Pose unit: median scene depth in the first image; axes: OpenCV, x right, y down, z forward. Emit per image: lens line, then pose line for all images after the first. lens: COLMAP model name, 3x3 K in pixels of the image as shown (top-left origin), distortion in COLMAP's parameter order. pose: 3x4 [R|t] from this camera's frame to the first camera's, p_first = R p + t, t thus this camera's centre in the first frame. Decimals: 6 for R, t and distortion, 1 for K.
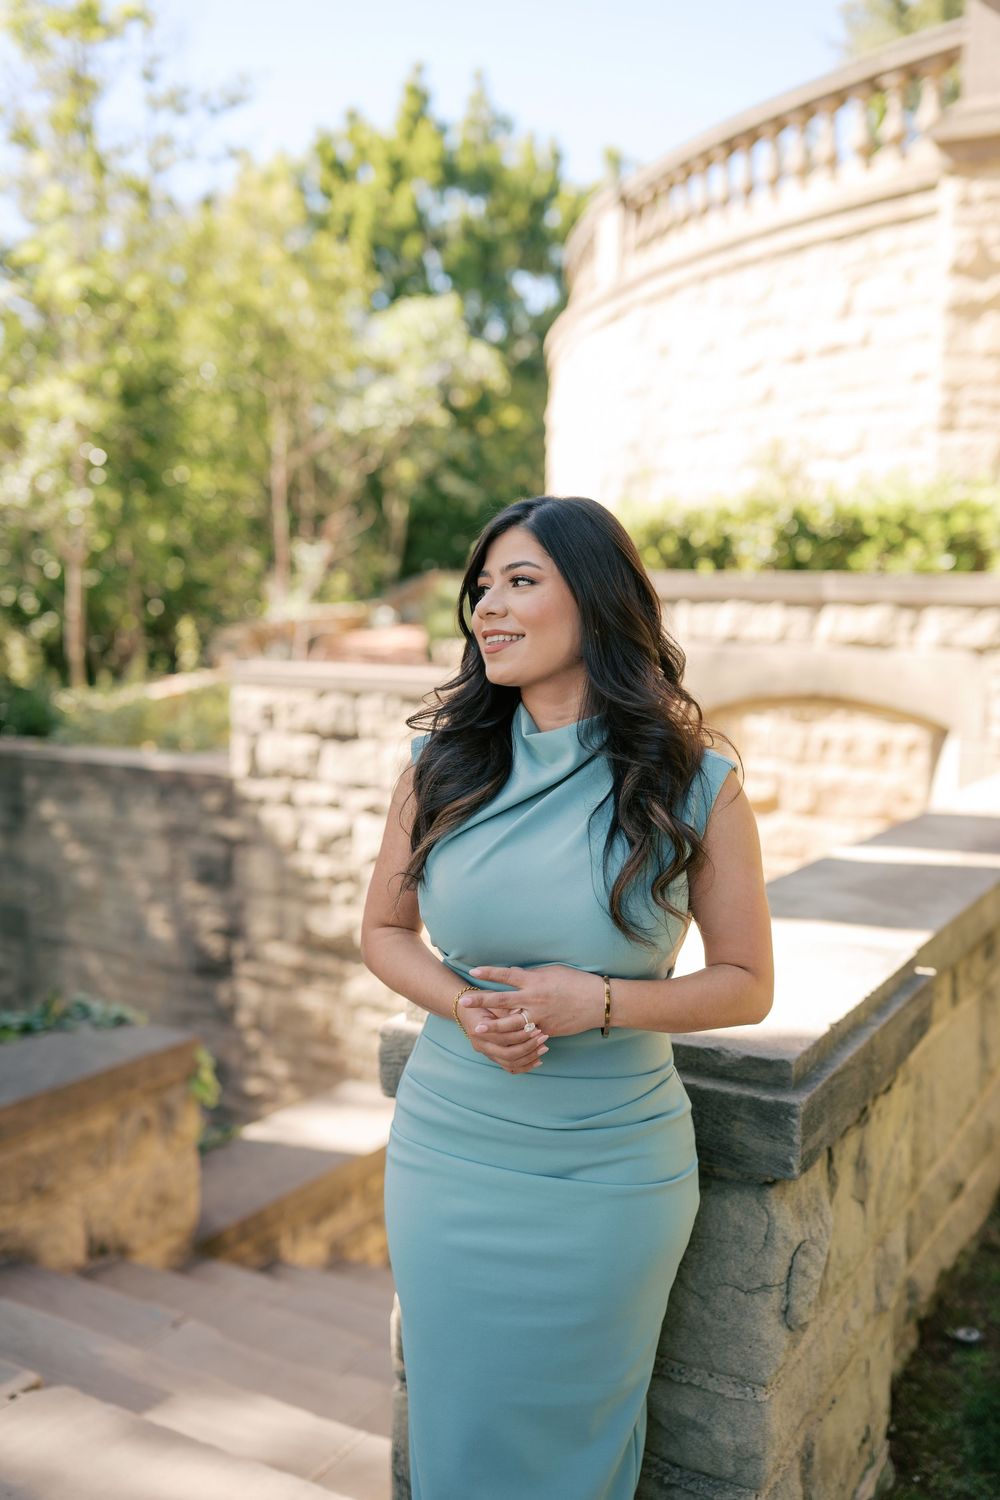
lens RADIAL K [[1467.1, 0, 500.0], [0, 1467.1, 750.0], [0, 0, 1]] dist [0.011372, -0.008400]
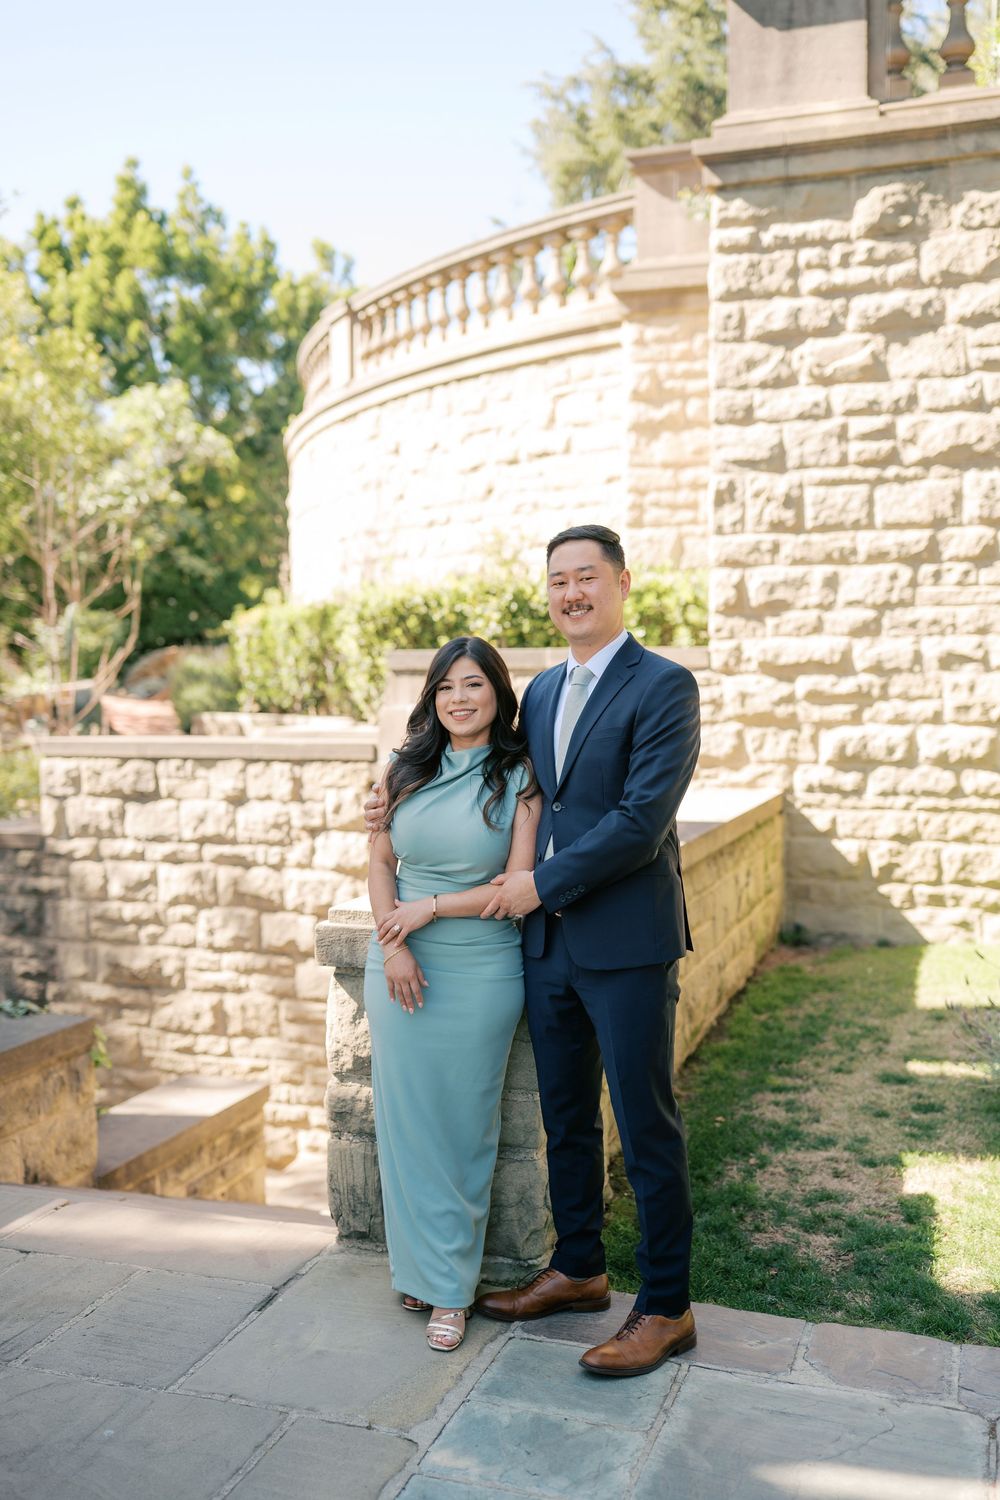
lens RADIAL K [[1421.6, 0, 495.6], [0, 1421.6, 754.8], [0, 0, 1]] dist [0.008789, -0.007713]
pose [[0.982901, -0.038393, 0.180088, -0.029701], [0.045570, 0.998316, -0.035888, 0.009308], [-0.178407, 0.043481, 0.982996, -0.128861]]
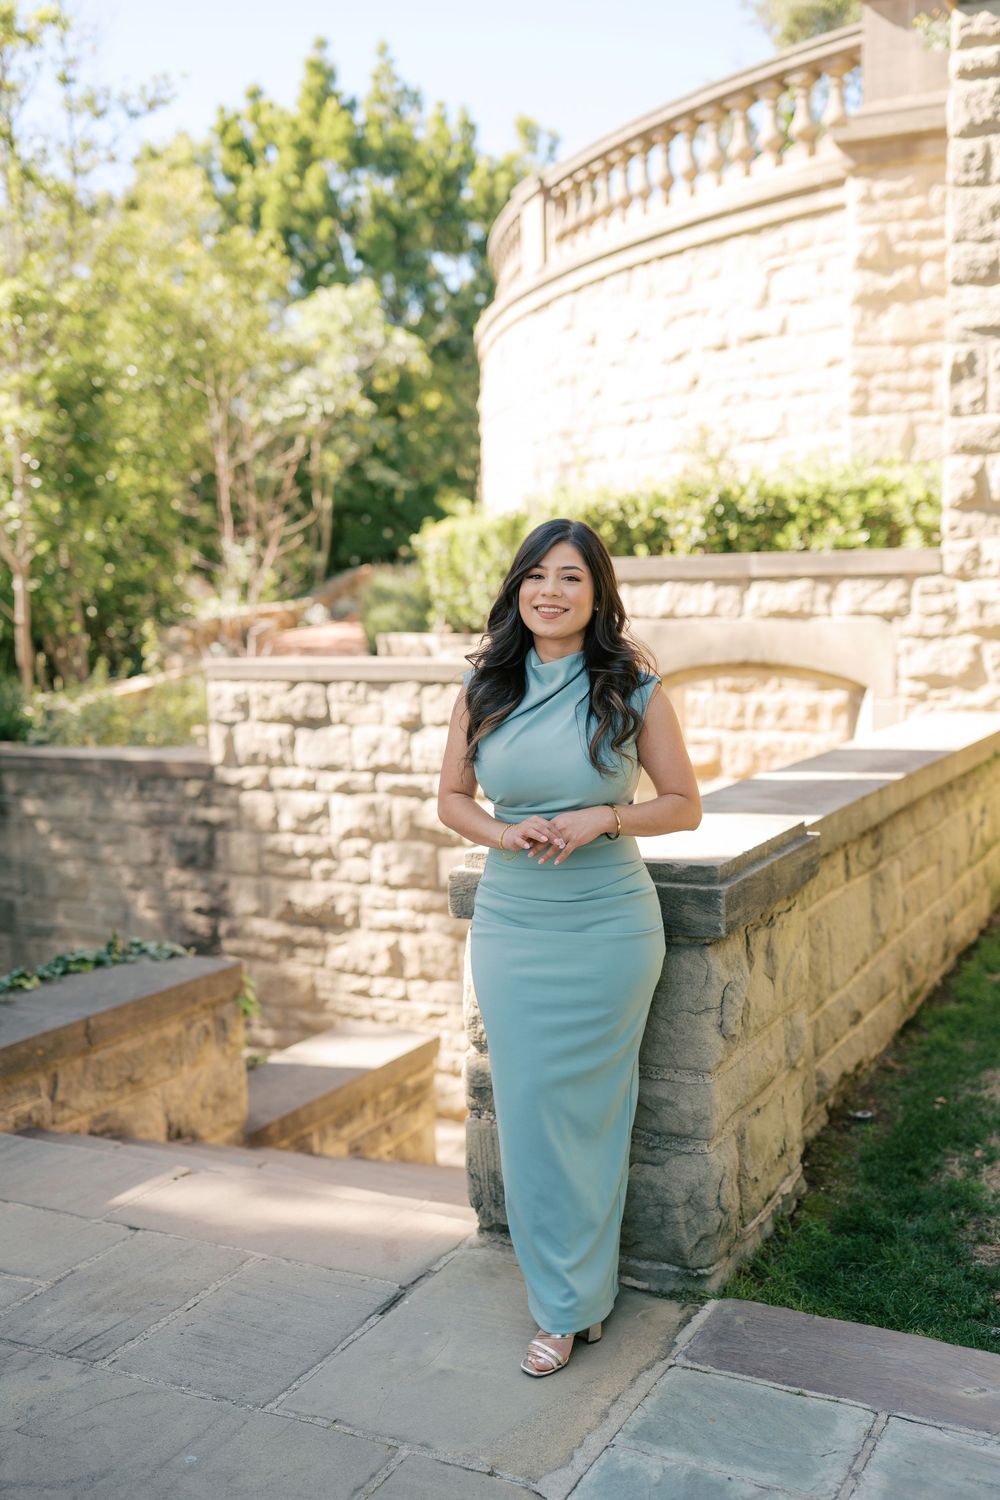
lens RADIAL K [[1511.5, 0, 494.5], [0, 1511.5, 777.2], [0, 0, 1]] dist [0.011070, -0.019040]
pose [[0.998238, -0.046240, 0.037188, -0.015440], [0.045417, 0.998711, 0.022660, 0.010136], [-0.038188, -0.020931, 0.999051, -0.096912]]
